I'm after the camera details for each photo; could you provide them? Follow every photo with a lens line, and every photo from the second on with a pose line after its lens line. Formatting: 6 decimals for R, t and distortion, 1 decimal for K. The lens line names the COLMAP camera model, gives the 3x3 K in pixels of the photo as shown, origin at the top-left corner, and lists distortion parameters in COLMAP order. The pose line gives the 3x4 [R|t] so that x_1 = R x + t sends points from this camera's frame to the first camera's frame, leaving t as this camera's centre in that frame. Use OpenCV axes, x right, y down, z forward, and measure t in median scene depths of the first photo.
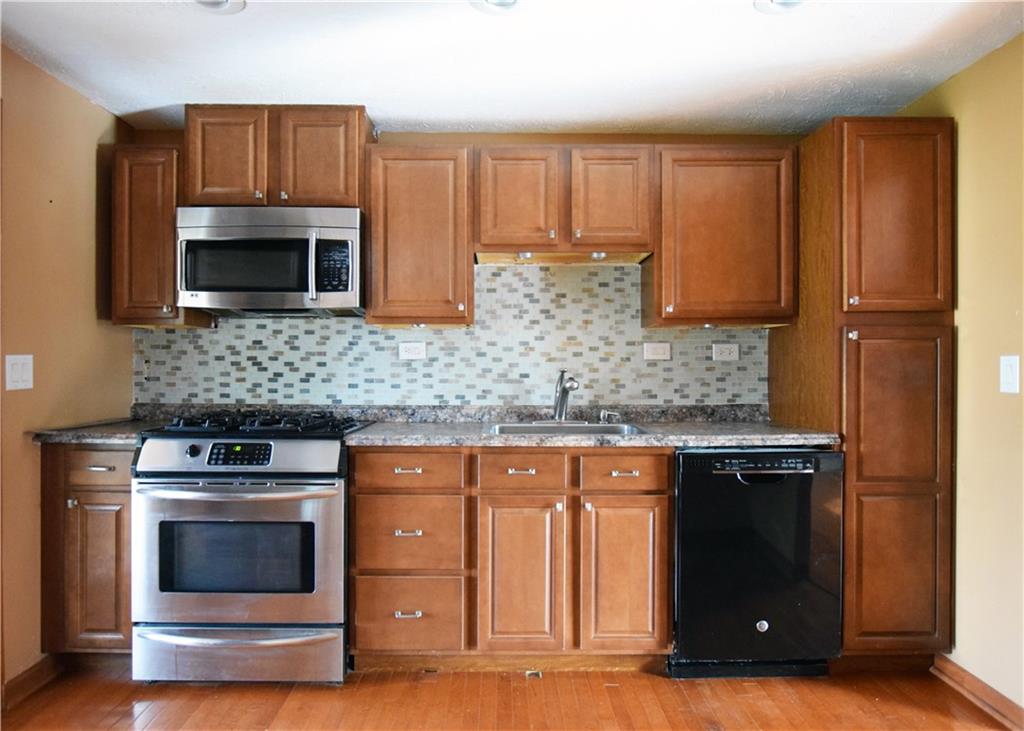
lens RADIAL K [[635.8, 0, 512.0], [0, 635.8, 365.5], [0, 0, 1]] dist [-0.004437, -0.000612]
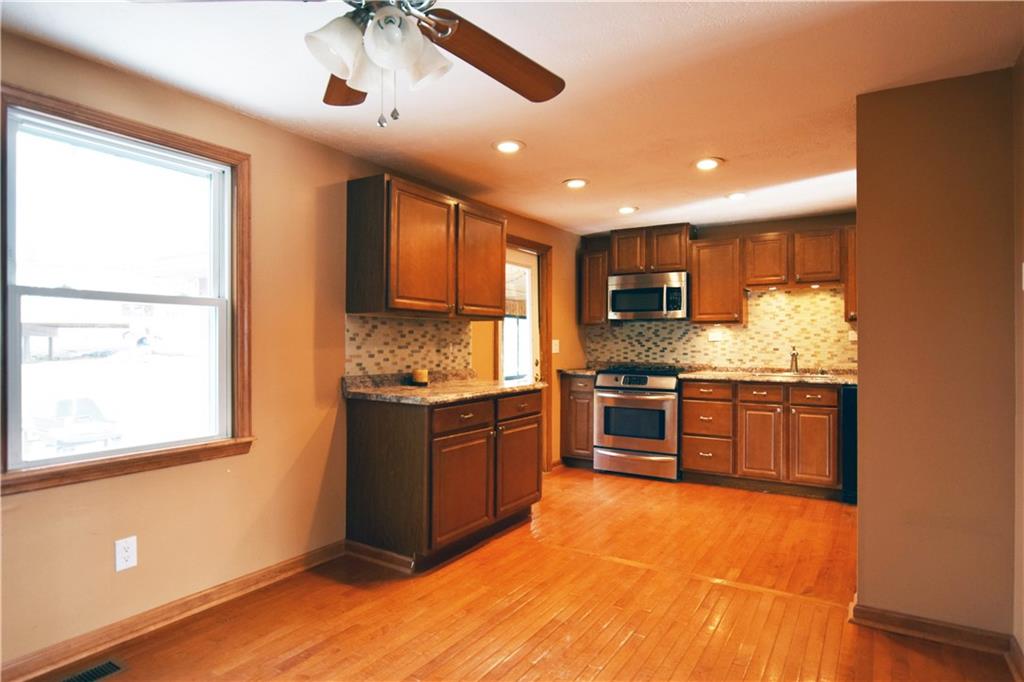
lens RADIAL K [[580.5, 0, 512.2], [0, 580.5, 343.8], [0, 0, 1]] dist [-0.012031, 0.002781]
pose [[0.838216, 0.000292, -0.545338, 0.301288], [-0.000476, 1.000000, -0.000196, -0.000149], [0.545338, 0.000424, 0.838216, -0.868270]]
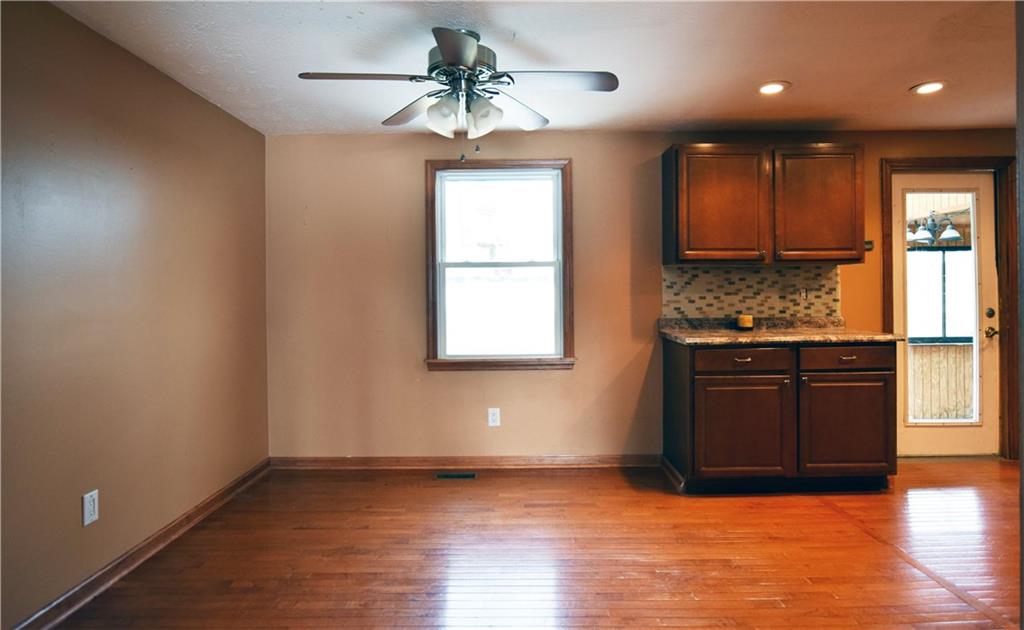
lens RADIAL K [[578.2, 0, 513.9], [0, 578.2, 291.9], [0, 0, 1]] dist [-0.013201, 0.000894]
pose [[-0.017368, -0.004351, -0.999840, 0.760359], [0.007993, 0.999958, -0.004490, 0.005064], [0.999817, -0.008070, -0.017333, -0.422456]]
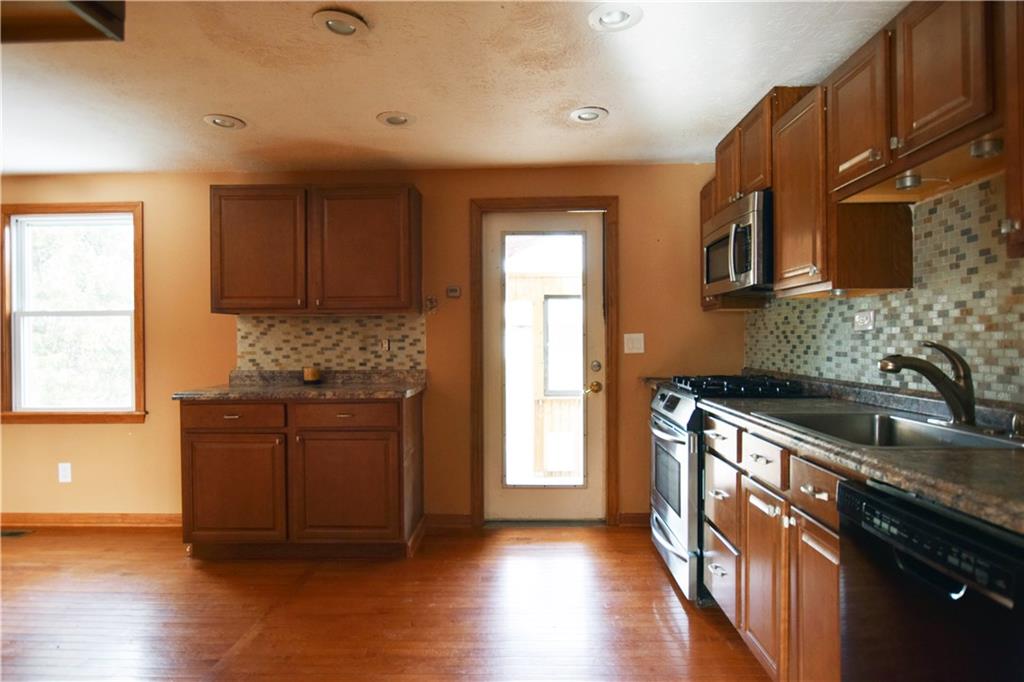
lens RADIAL K [[580.5, 0, 512.2], [0, 580.5, 343.8], [0, 0, 1]] dist [-0.012031, 0.002781]
pose [[-0.042851, 0.005184, -0.999068, 0.656750], [0.005850, 0.999971, 0.004938, 0.001533], [0.999064, -0.005633, -0.042880, 0.552741]]
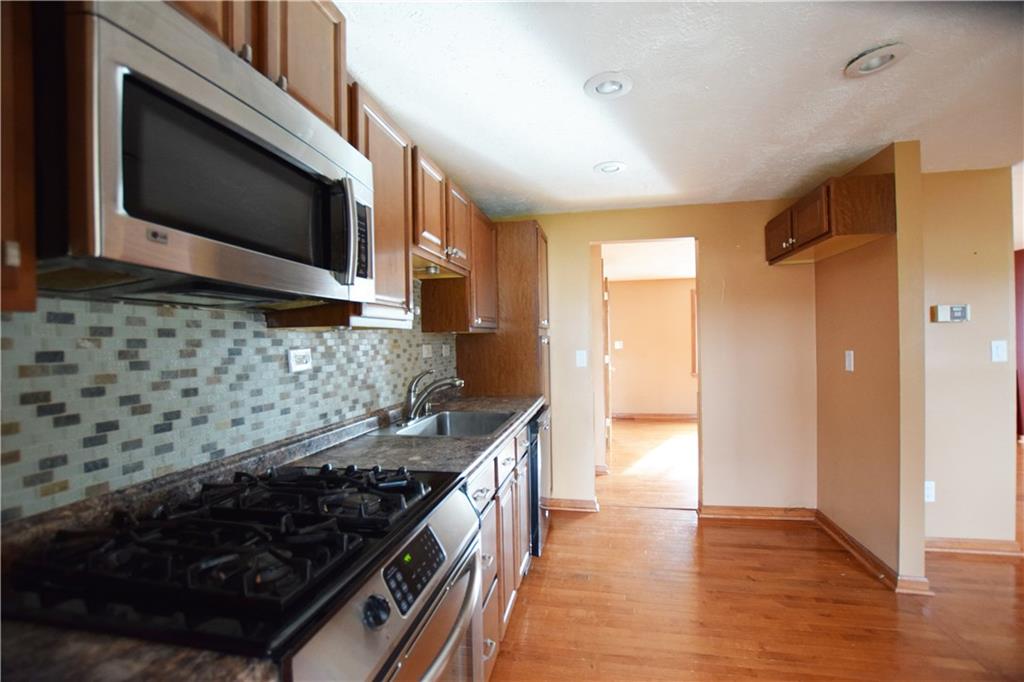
lens RADIAL K [[446.9, 0, 512.0], [0, 446.9, 341.0], [0, 0, 1]] dist [-0.018007, -0.000148]
pose [[0.211468, -0.005713, 0.977368, -0.610768], [0.020724, 0.999784, 0.001361, -0.040588], [-0.977165, 0.019967, 0.211541, 0.651106]]
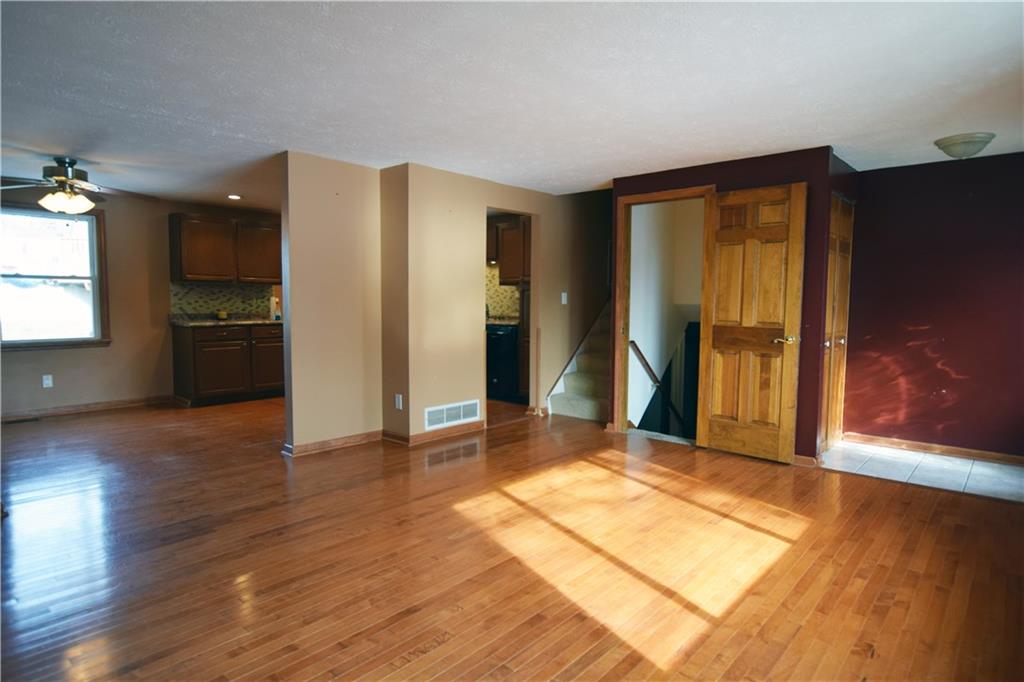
lens RADIAL K [[580.5, 0, 512.2], [0, 580.5, 343.8], [0, 0, 1]] dist [-0.012031, 0.002781]
pose [[0.736697, 0.055172, -0.673969, 1.903651], [-0.007152, 0.997246, 0.073819, 0.003912], [0.676186, -0.049562, 0.735062, -0.860440]]
